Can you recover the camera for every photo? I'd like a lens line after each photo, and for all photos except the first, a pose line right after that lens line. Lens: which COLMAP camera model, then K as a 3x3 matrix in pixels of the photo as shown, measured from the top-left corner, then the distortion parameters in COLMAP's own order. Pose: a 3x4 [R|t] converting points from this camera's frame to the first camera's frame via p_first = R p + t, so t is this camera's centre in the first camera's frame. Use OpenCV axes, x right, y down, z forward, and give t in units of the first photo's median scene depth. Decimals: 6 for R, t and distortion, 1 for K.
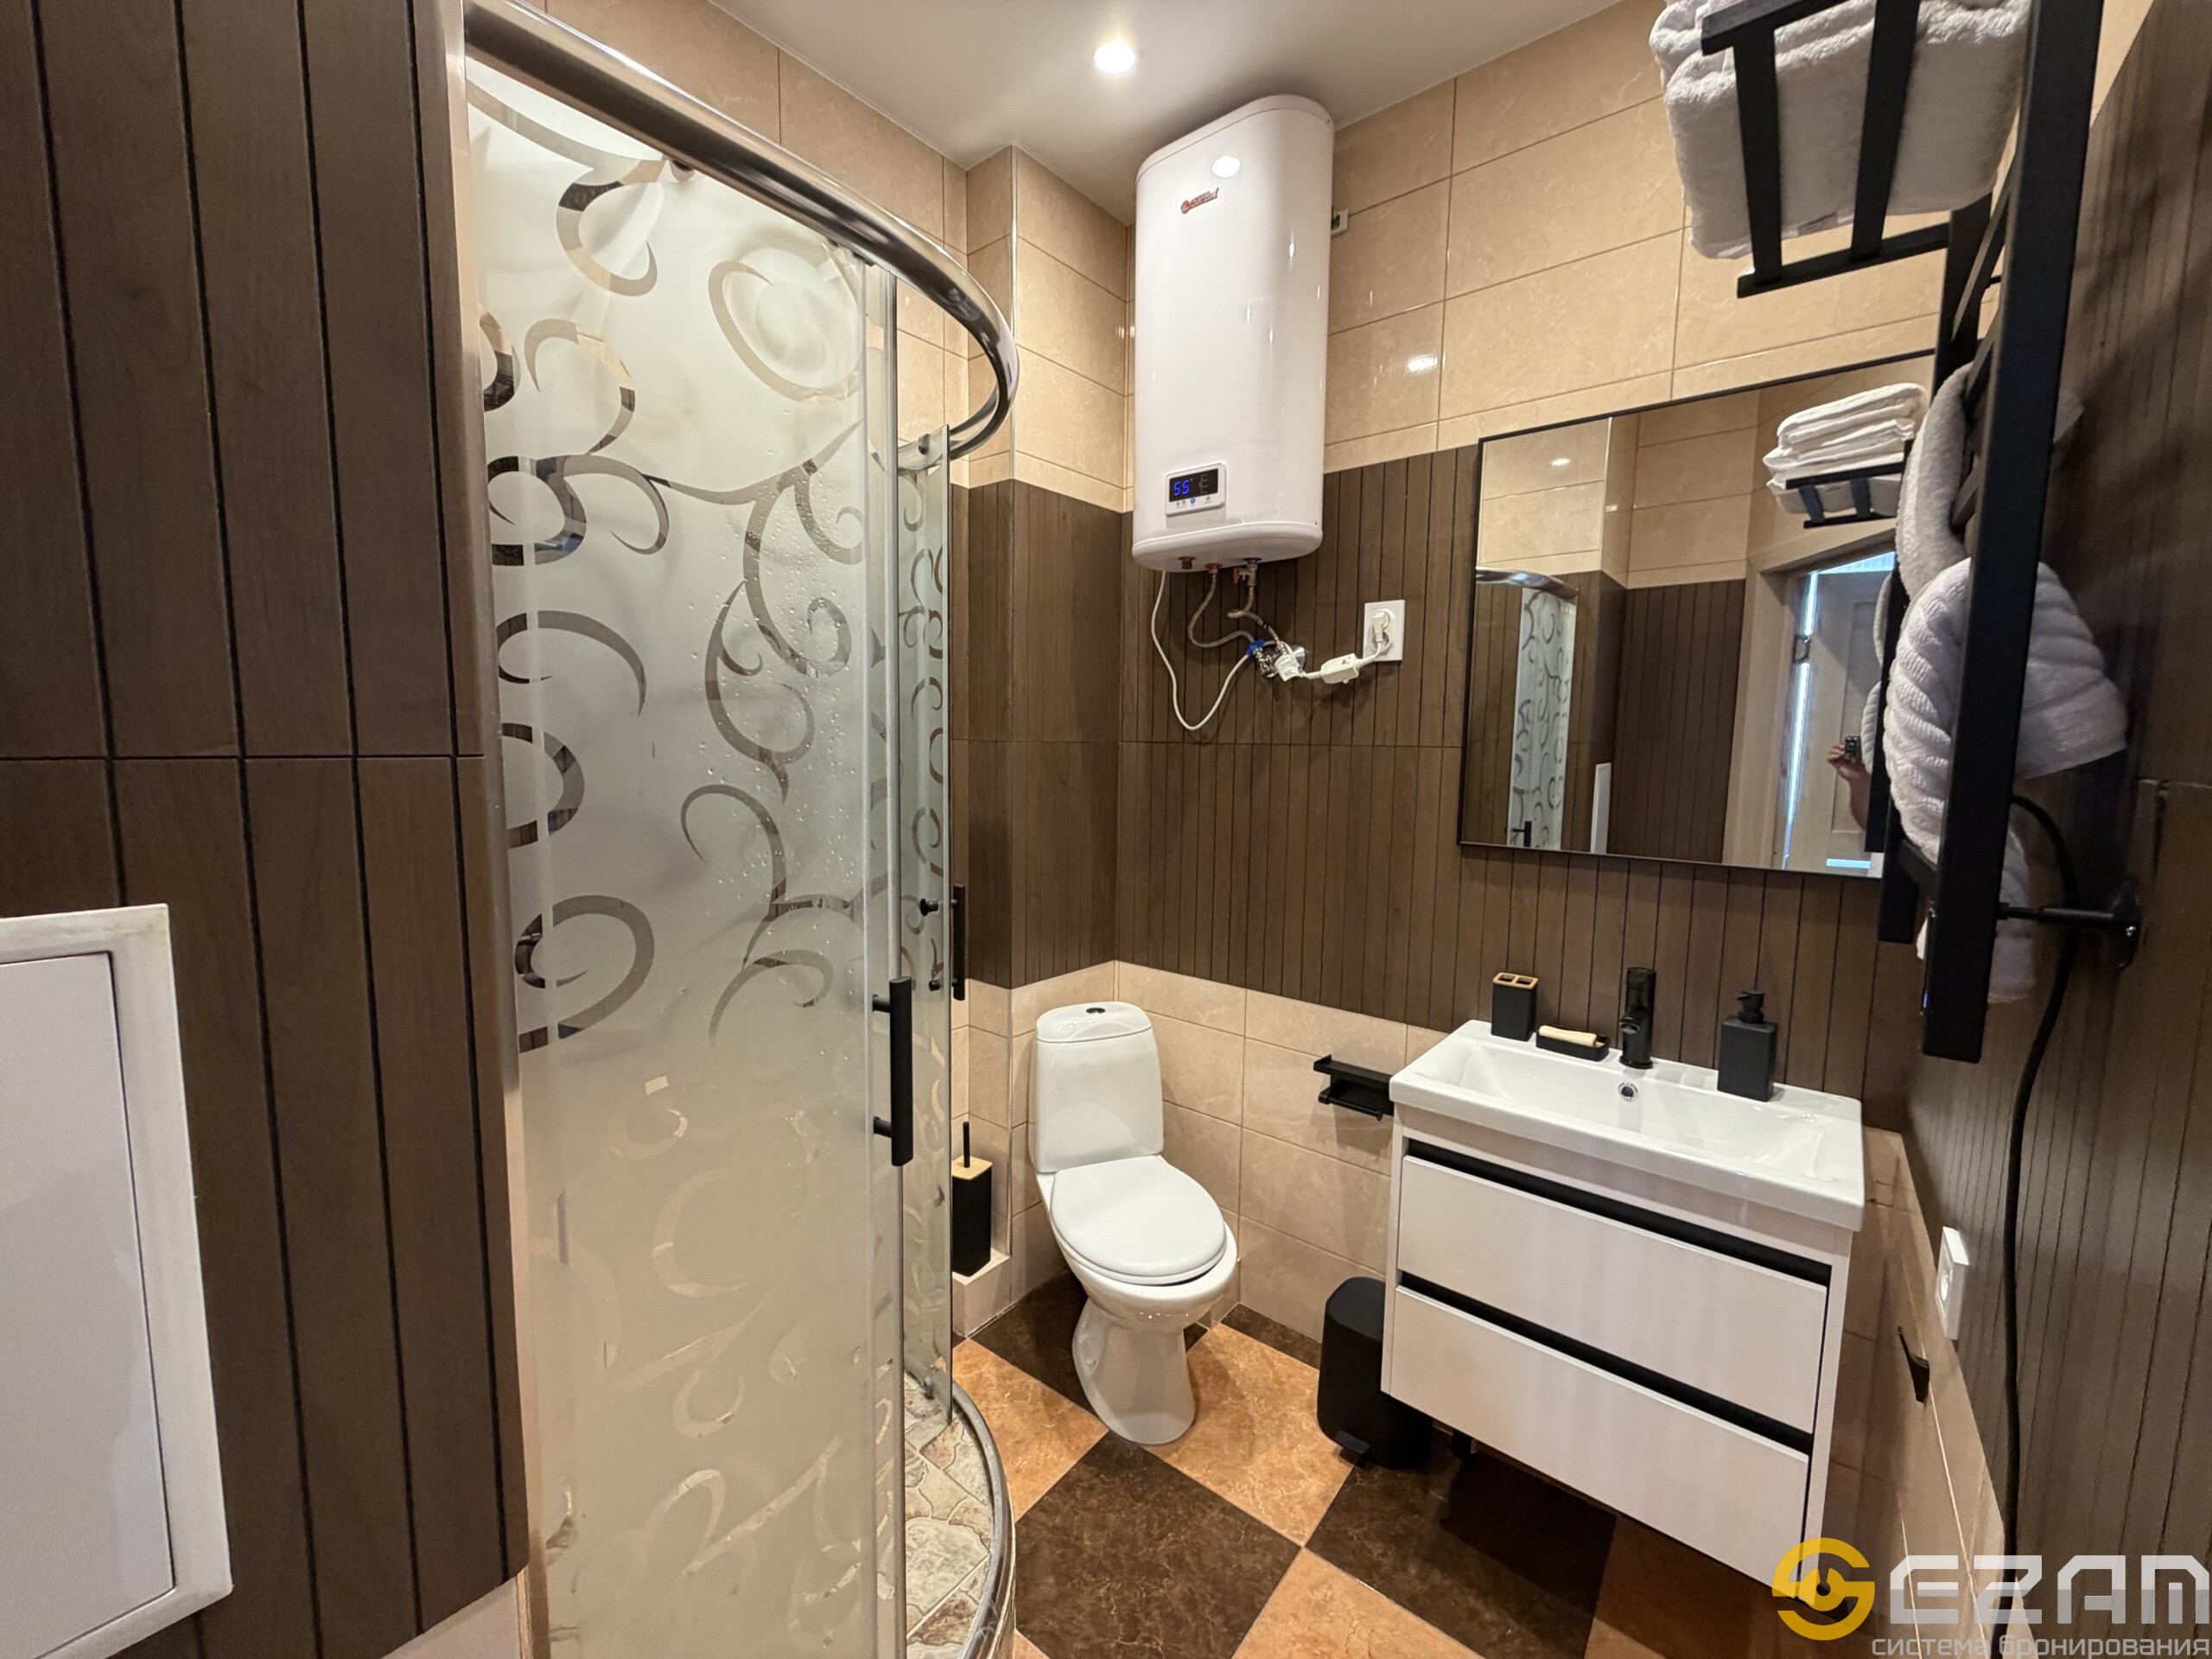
lens RADIAL K [[880.6, 0, 1100.3], [0, 880.6, 826.7], [0, 0, 1]] dist [-0.000357, -0.000081]
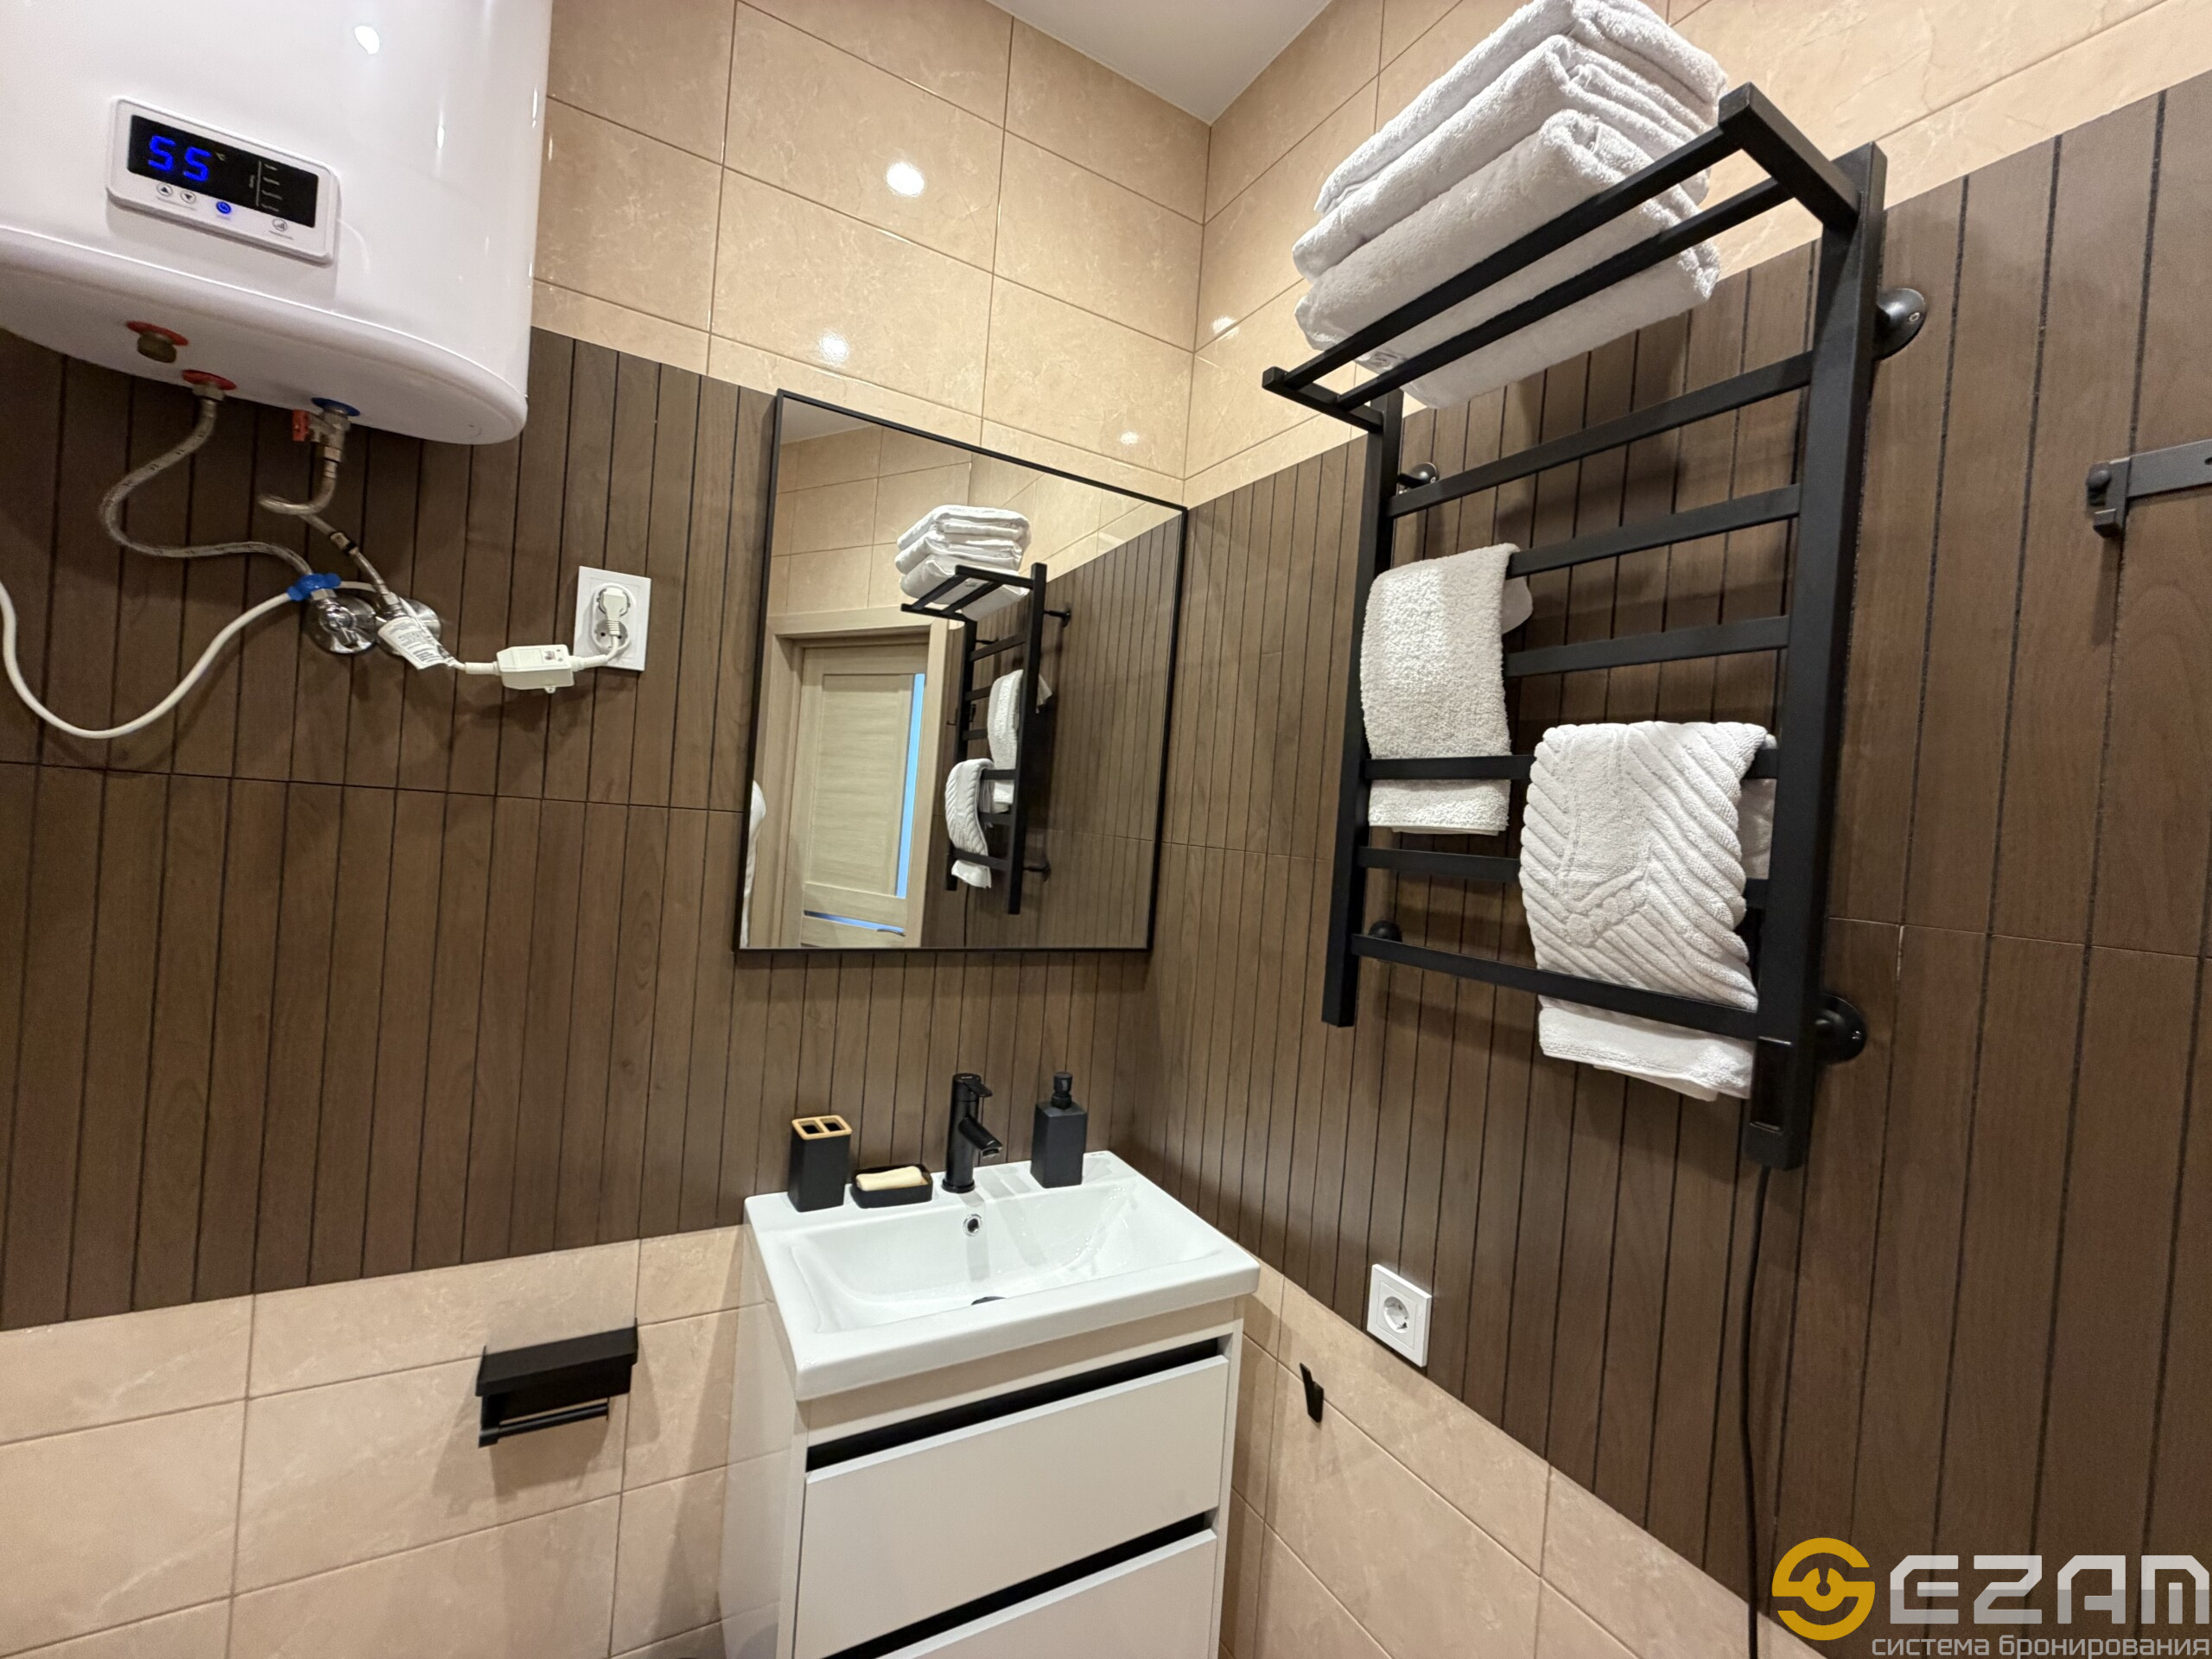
lens RADIAL K [[880.6, 0, 1100.3], [0, 880.6, 826.7], [0, 0, 1]] dist [-0.000357, -0.000081]
pose [[0.359905, 0.010647, 0.932928, -0.133459], [0.021613, 0.999571, -0.019745, -0.055907], [-0.932739, 0.027269, 0.359521, 0.460731]]
